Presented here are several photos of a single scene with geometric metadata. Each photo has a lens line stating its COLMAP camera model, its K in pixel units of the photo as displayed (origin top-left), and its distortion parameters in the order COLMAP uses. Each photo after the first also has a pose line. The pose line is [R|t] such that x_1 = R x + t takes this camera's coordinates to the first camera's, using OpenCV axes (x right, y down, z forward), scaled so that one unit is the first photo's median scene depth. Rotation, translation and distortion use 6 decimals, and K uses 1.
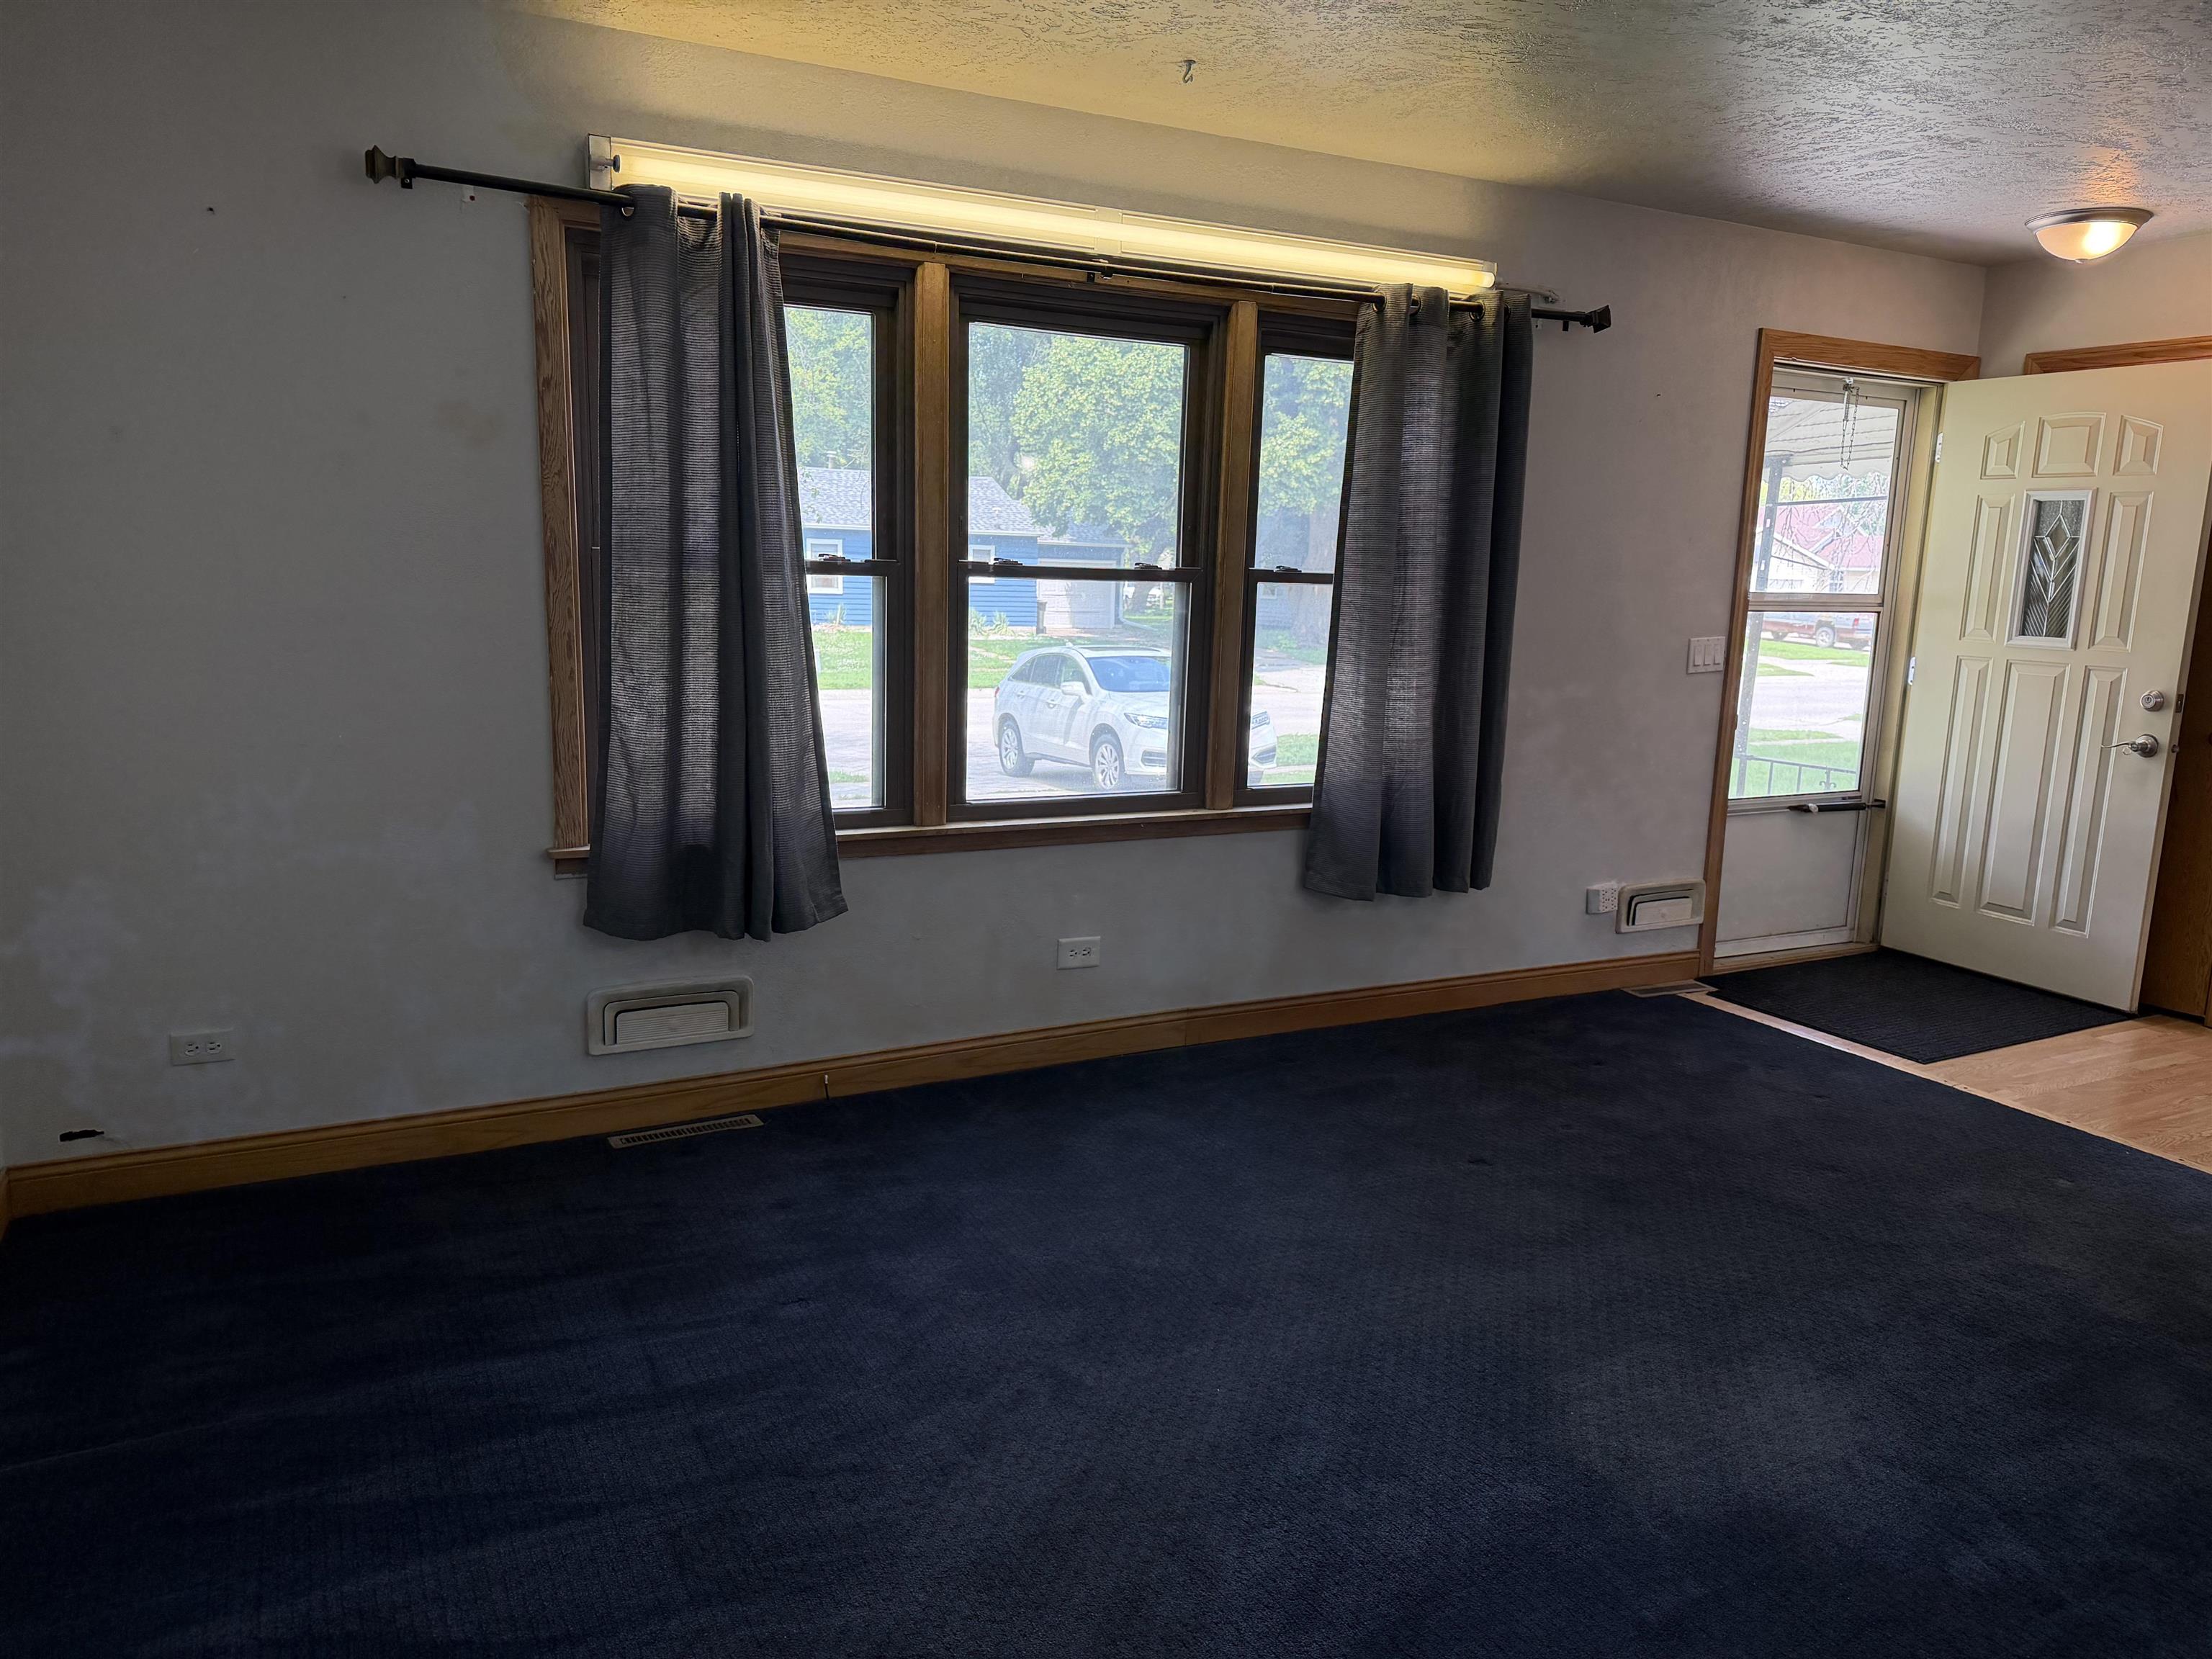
lens RADIAL K [[1589.0, 0, 1106.0], [0, 1589.0, 829.5], [0, 0, 1]] dist [0.240369, -0.441728]
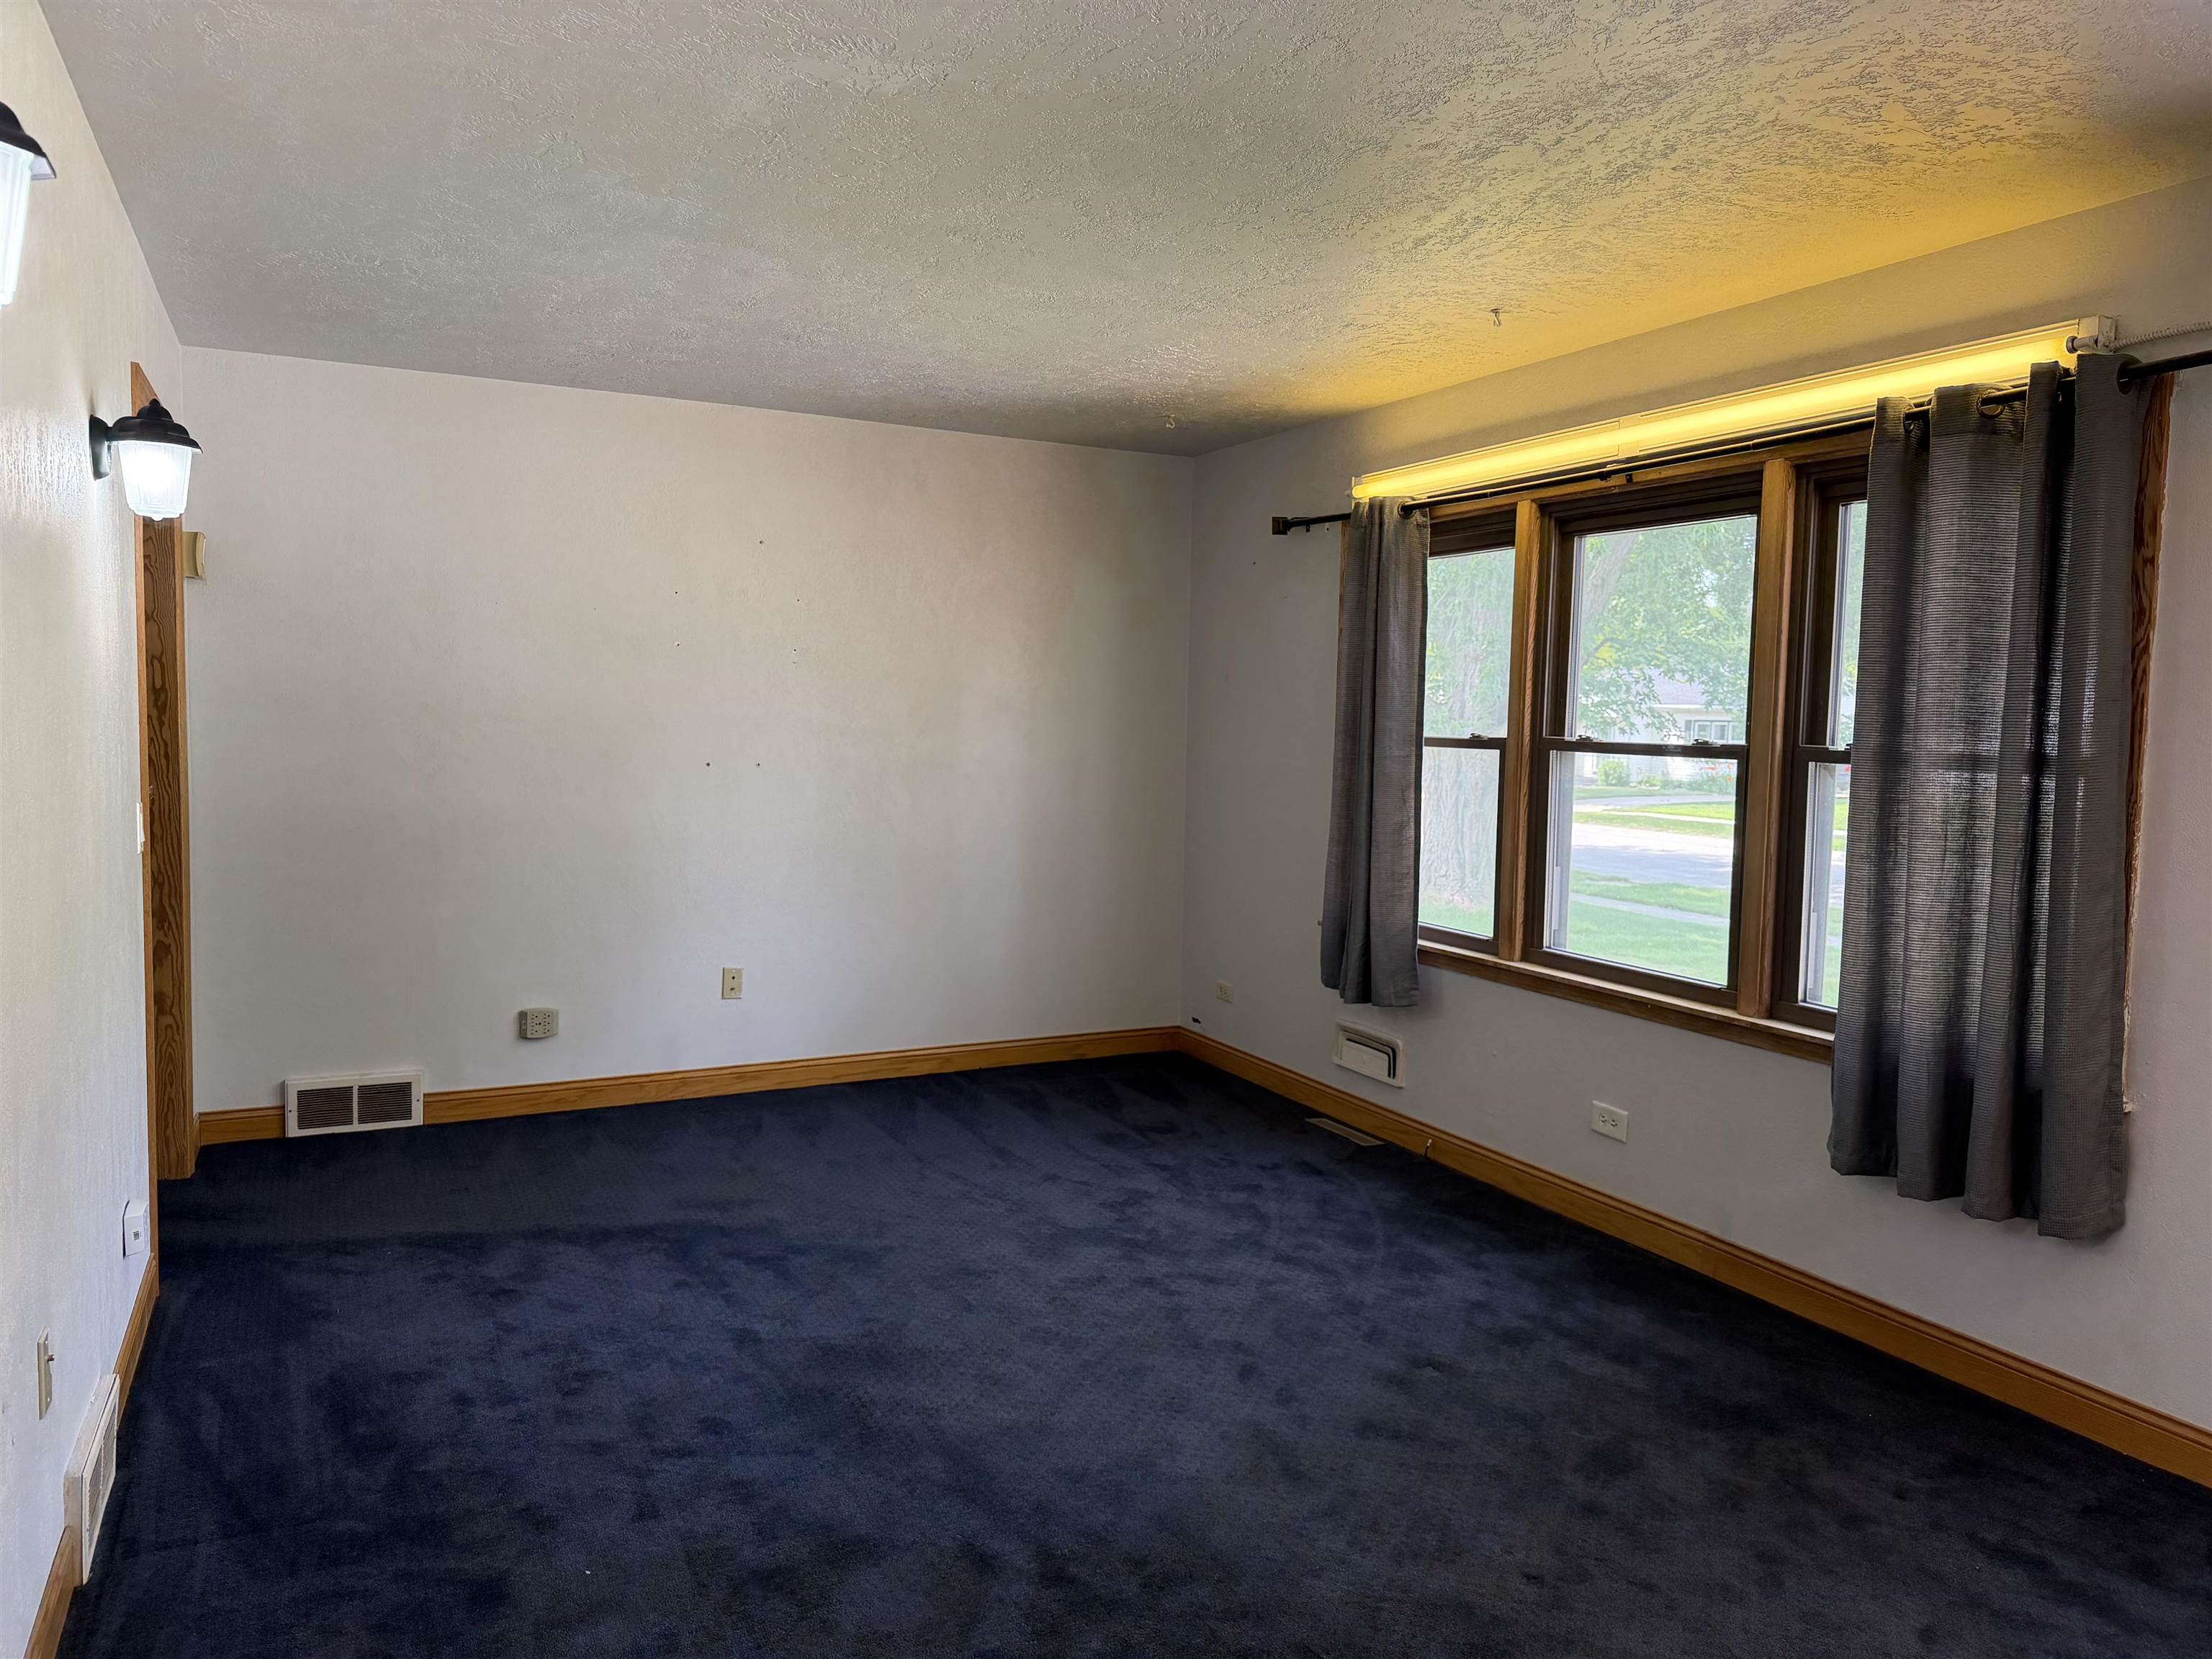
lens RADIAL K [[1558.6, 0, 1099.5], [0, 1558.6, 840.8], [0, 0, 1]] dist [0.055303, -0.062747]
pose [[-0.041073, 0.054166, -0.997687, 1.082484], [-0.193612, 0.979172, 0.061131, -0.104444], [0.980218, 0.195675, -0.029731, 0.755857]]
